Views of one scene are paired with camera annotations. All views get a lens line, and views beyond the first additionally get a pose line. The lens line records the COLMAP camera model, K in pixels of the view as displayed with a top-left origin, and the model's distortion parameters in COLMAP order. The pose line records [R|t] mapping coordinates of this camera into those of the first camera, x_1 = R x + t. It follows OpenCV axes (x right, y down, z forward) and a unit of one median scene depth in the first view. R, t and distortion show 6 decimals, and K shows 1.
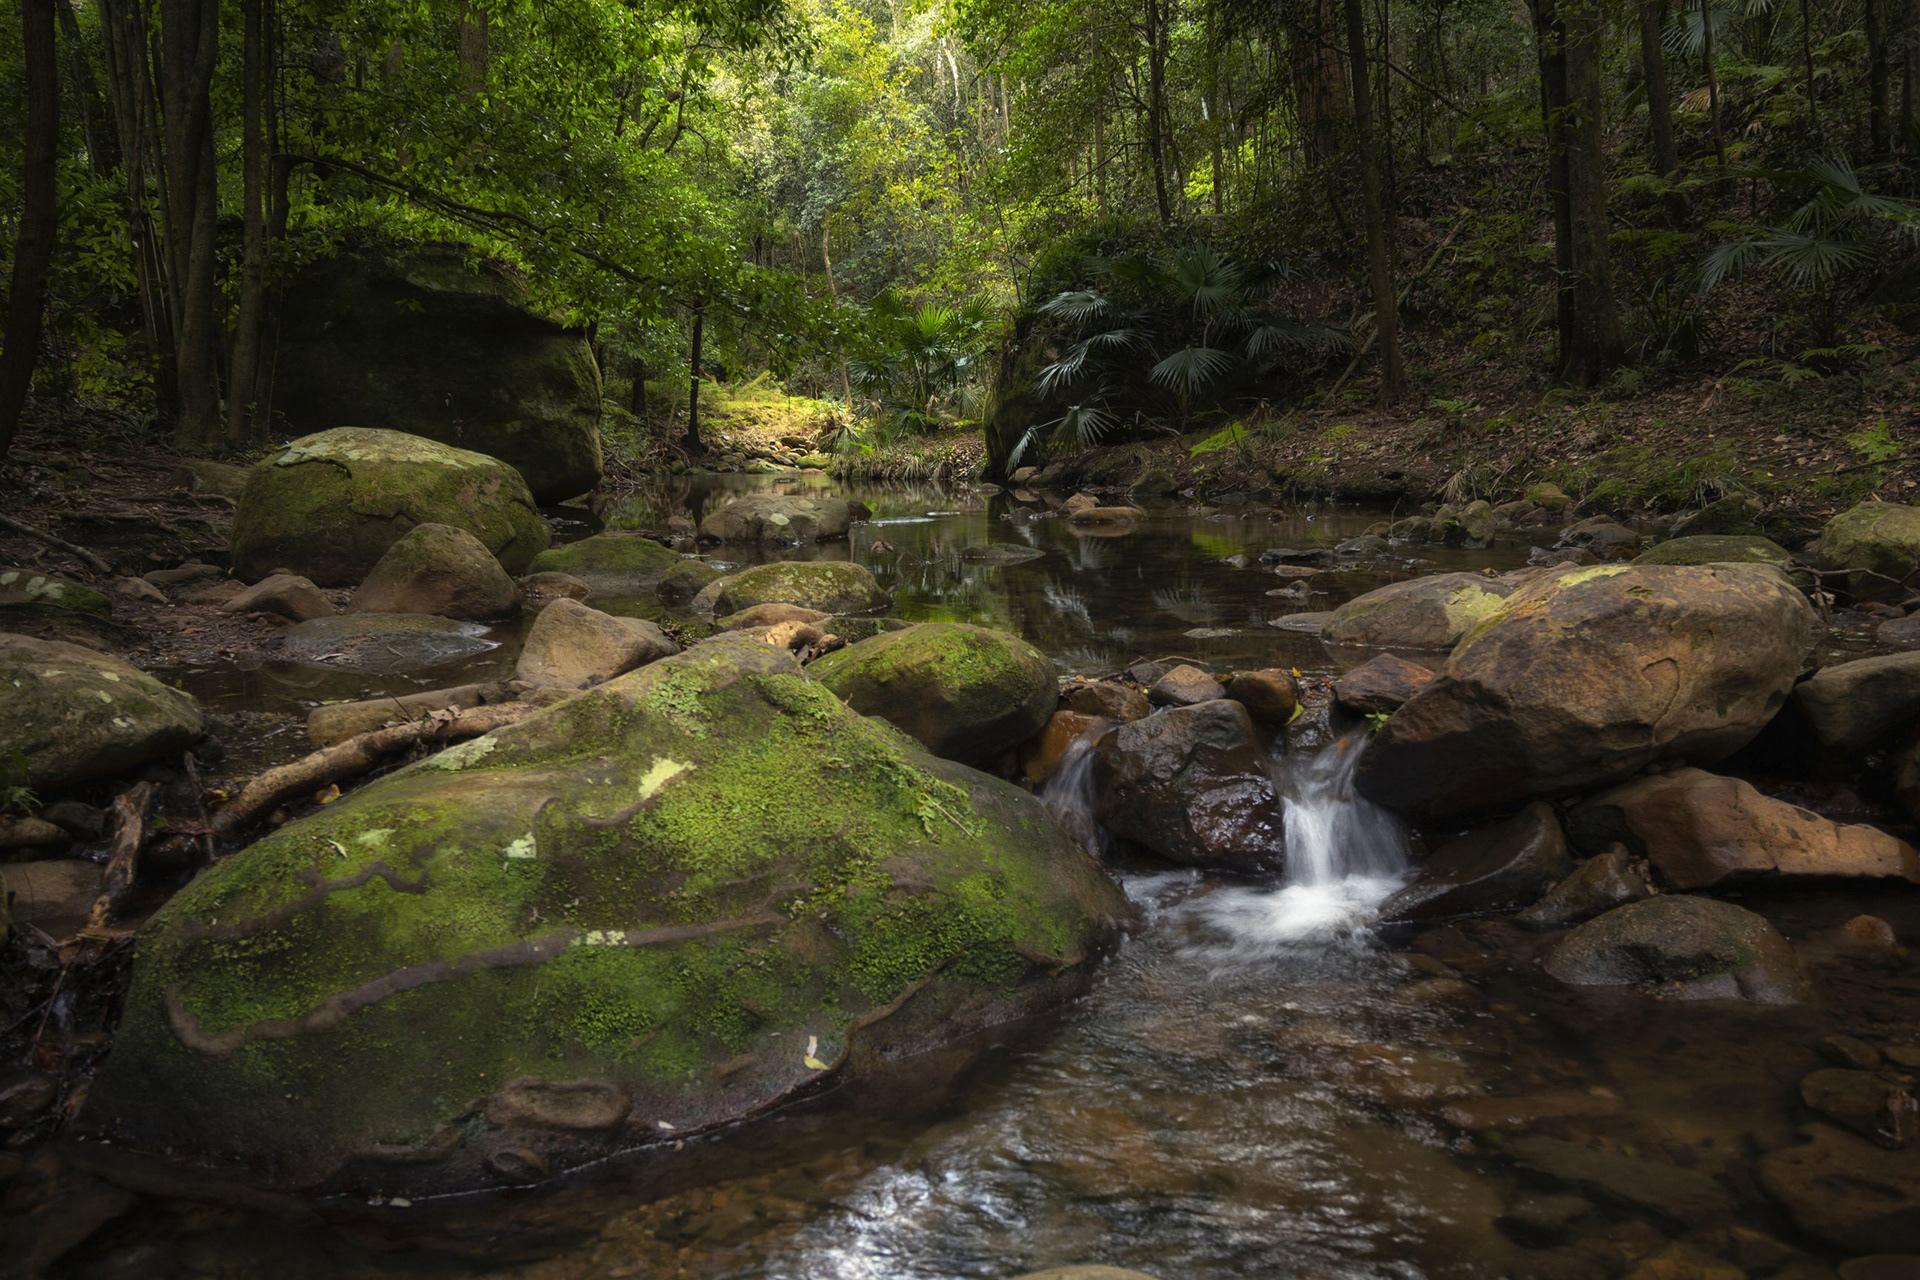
lens RADIAL K [[1593.8, 0, 956.8], [0, 1593.8, 635.1], [0, 0, 1]] dist [-0.037729, -0.003531]
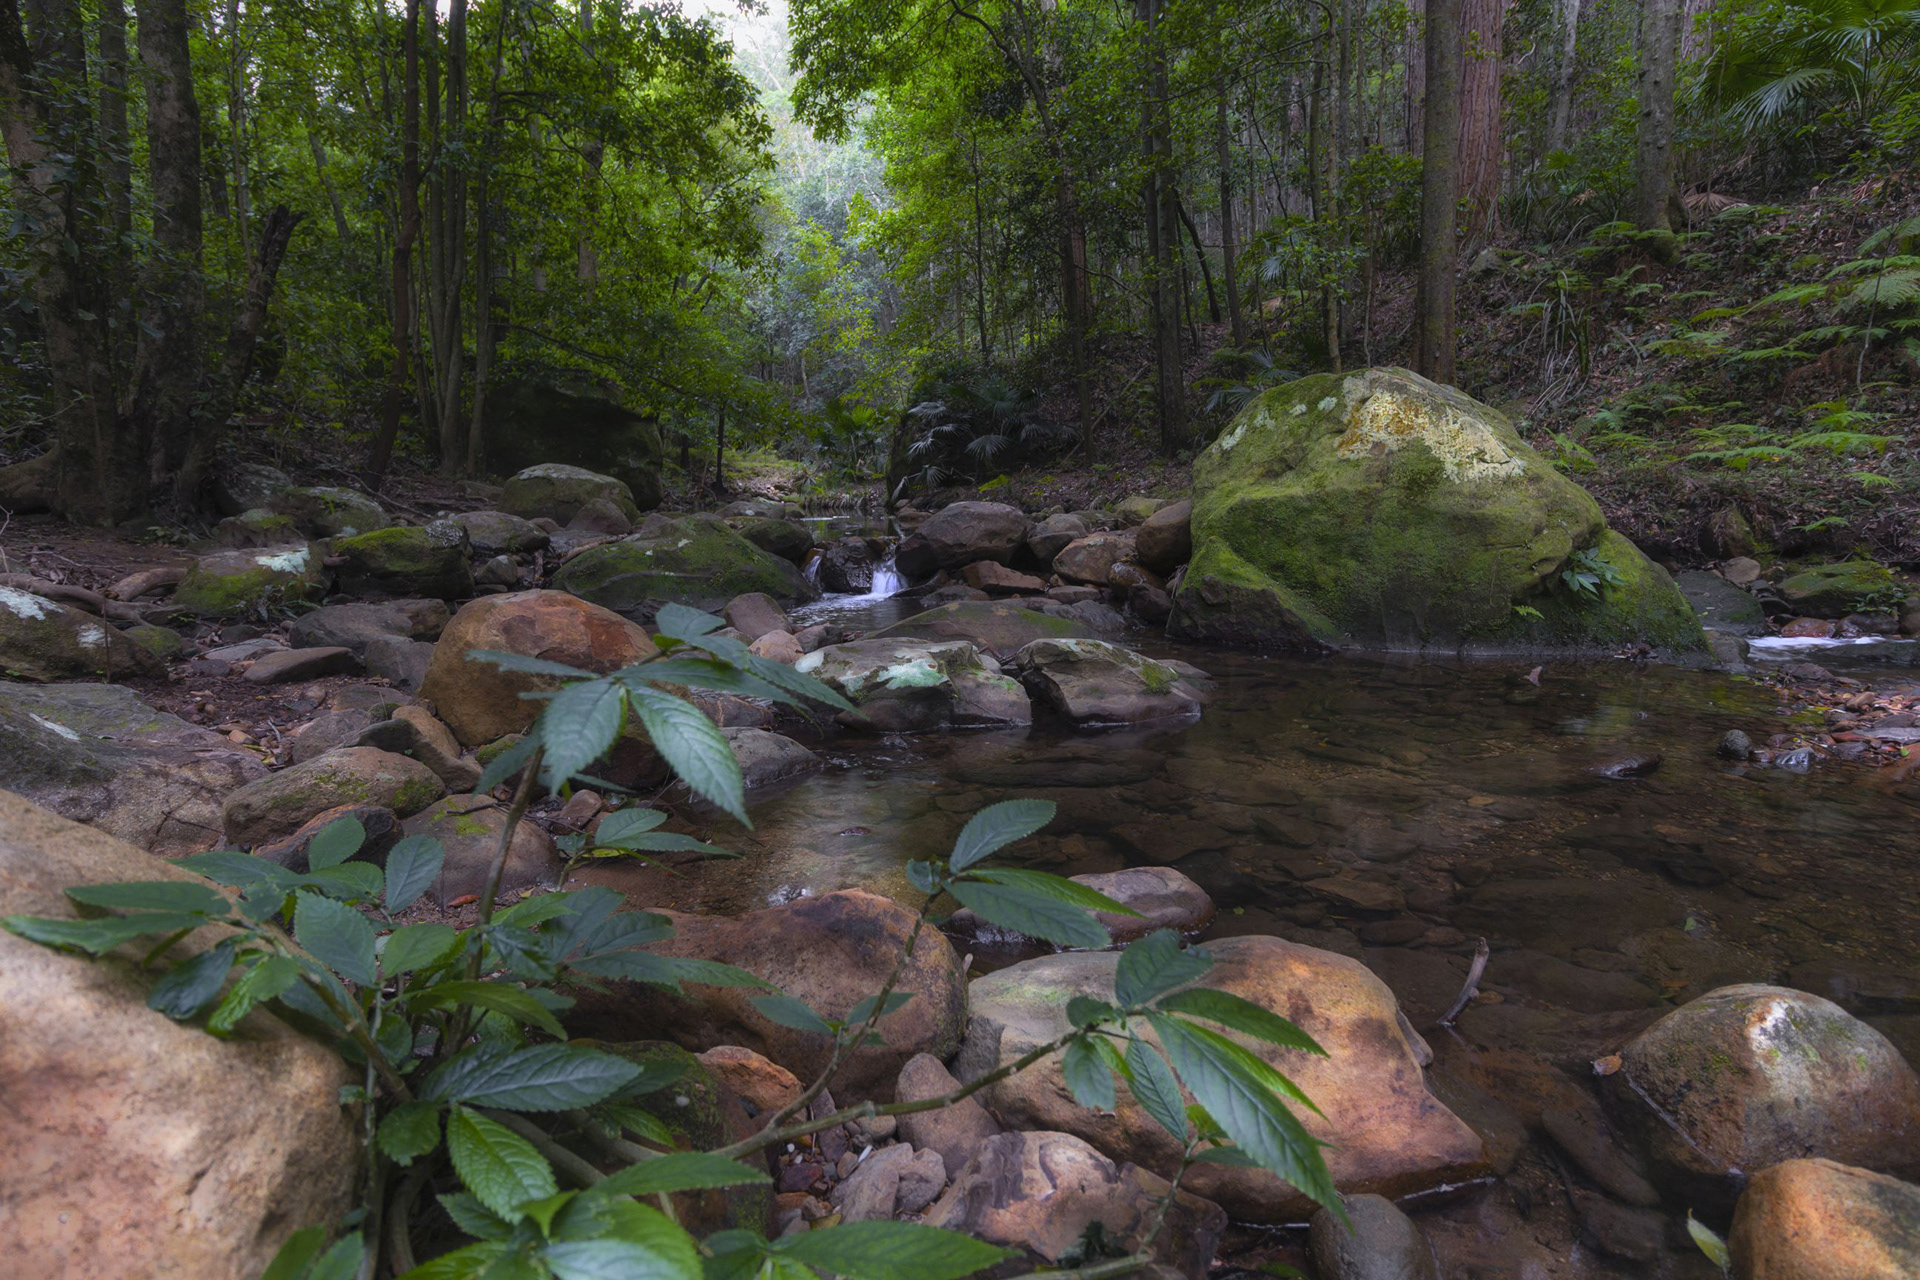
lens RADIAL K [[1052.6, 0, 966.8], [0, 1052.6, 644.1], [0, 0, 1]] dist [-0.021384, 0.000071]
pose [[0.997922, 0.007676, 0.063972, 0.031269], [-0.008996, 0.999752, 0.020366, 0.025103], [-0.063799, -0.020899, 0.997744, -0.147359]]
